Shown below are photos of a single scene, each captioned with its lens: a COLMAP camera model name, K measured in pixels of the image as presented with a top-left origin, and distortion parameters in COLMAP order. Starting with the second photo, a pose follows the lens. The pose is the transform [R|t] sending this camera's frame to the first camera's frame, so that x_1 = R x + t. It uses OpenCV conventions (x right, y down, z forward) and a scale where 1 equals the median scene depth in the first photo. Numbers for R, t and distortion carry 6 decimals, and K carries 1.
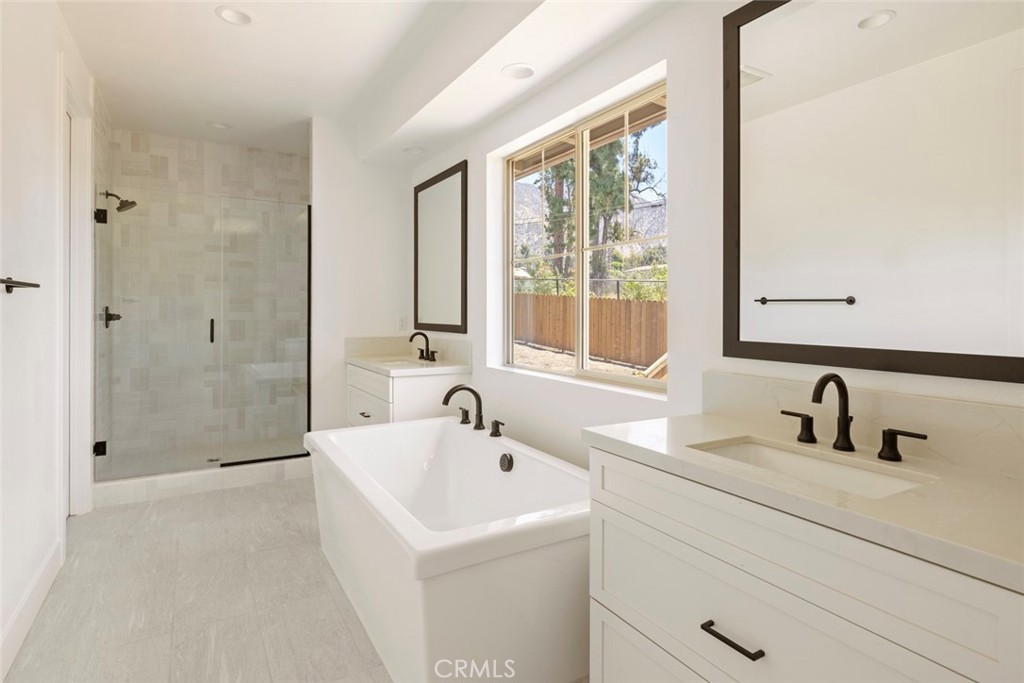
lens RADIAL K [[531.3, 0, 503.2], [0, 531.3, 310.6], [0, 0, 1]] dist [0.001759, 0.001253]
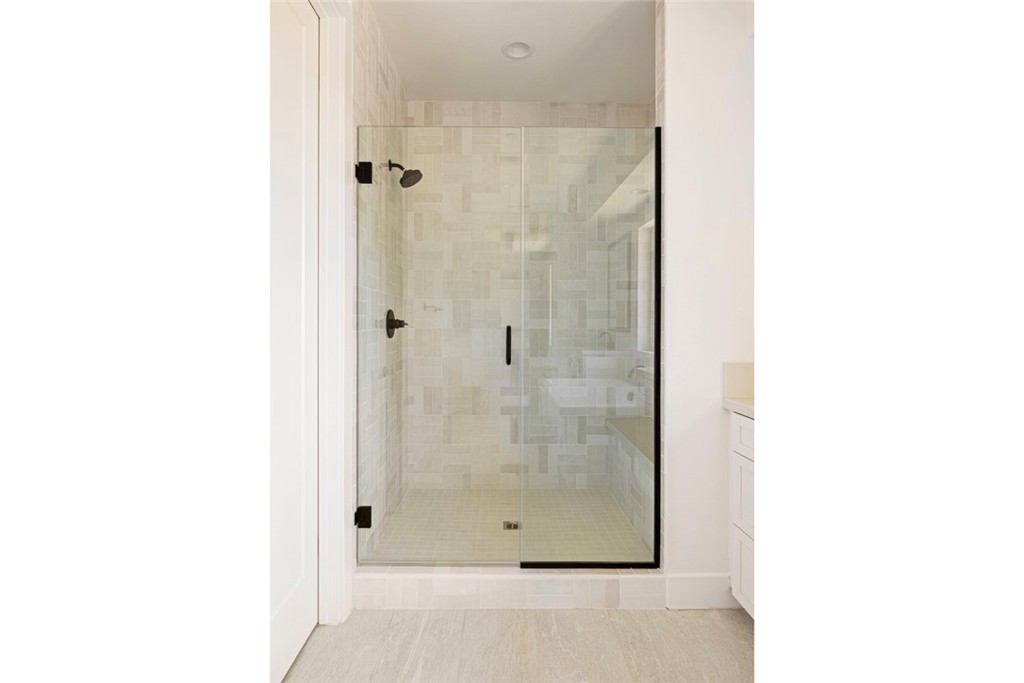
lens RADIAL K [[621.9, 0, 511.9], [0, 621.9, 337.6], [0, 0, 1]] dist [-0.000704, -0.000038]
pose [[0.878276, 0.012866, -0.477980, -0.135451], [0.000682, 0.999603, 0.028159, 0.005944], [0.478153, -0.025057, 0.877919, 0.250163]]
